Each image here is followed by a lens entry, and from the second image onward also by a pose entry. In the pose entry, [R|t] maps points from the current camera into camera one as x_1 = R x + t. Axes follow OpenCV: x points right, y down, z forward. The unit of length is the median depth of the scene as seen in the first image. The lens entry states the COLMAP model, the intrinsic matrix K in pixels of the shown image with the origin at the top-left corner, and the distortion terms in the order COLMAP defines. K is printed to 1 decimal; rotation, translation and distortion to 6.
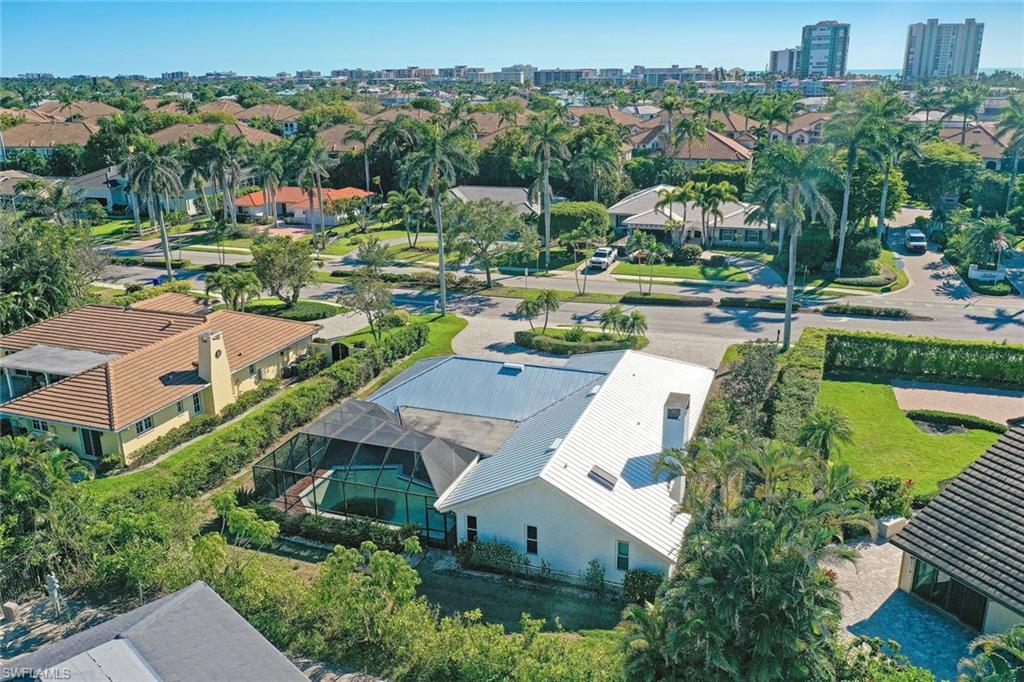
lens RADIAL K [[839.7, 0, 524.3], [0, 839.7, 341.3], [0, 0, 1]] dist [-0.023424, 0.002903]
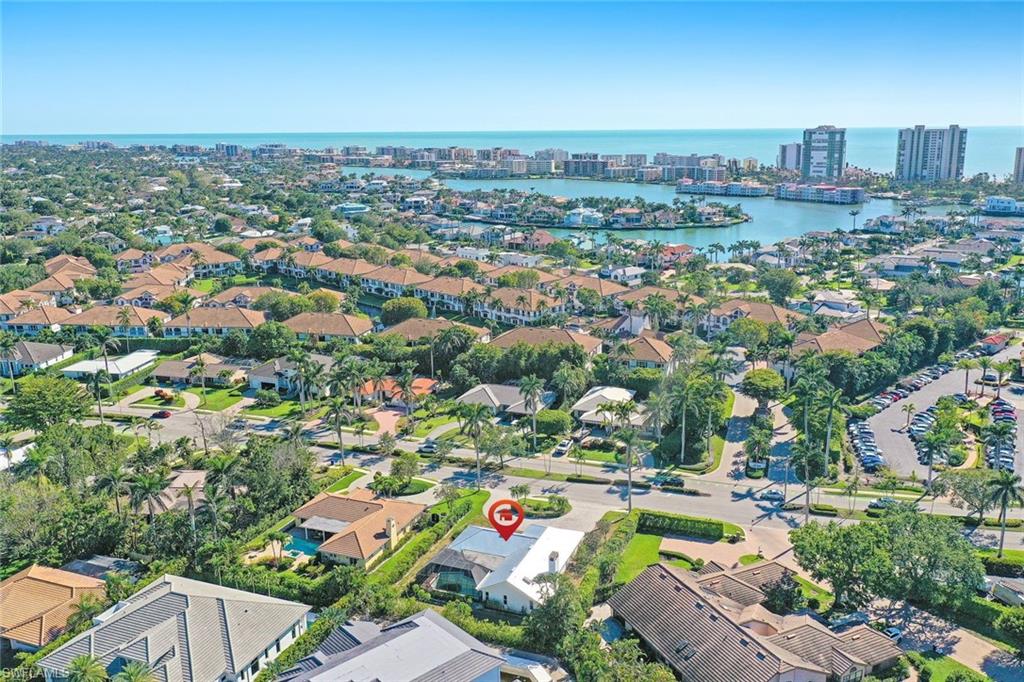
lens RADIAL K [[810.9, 0, 507.6], [0, 810.9, 336.3], [0, 0, 1]] dist [-0.008584, -0.003587]
pose [[0.998009, -0.005500, -0.062829, 0.105067], [0.000395, 0.996716, -0.080975, -0.252266], [0.063068, 0.080789, 0.994734, -1.055028]]
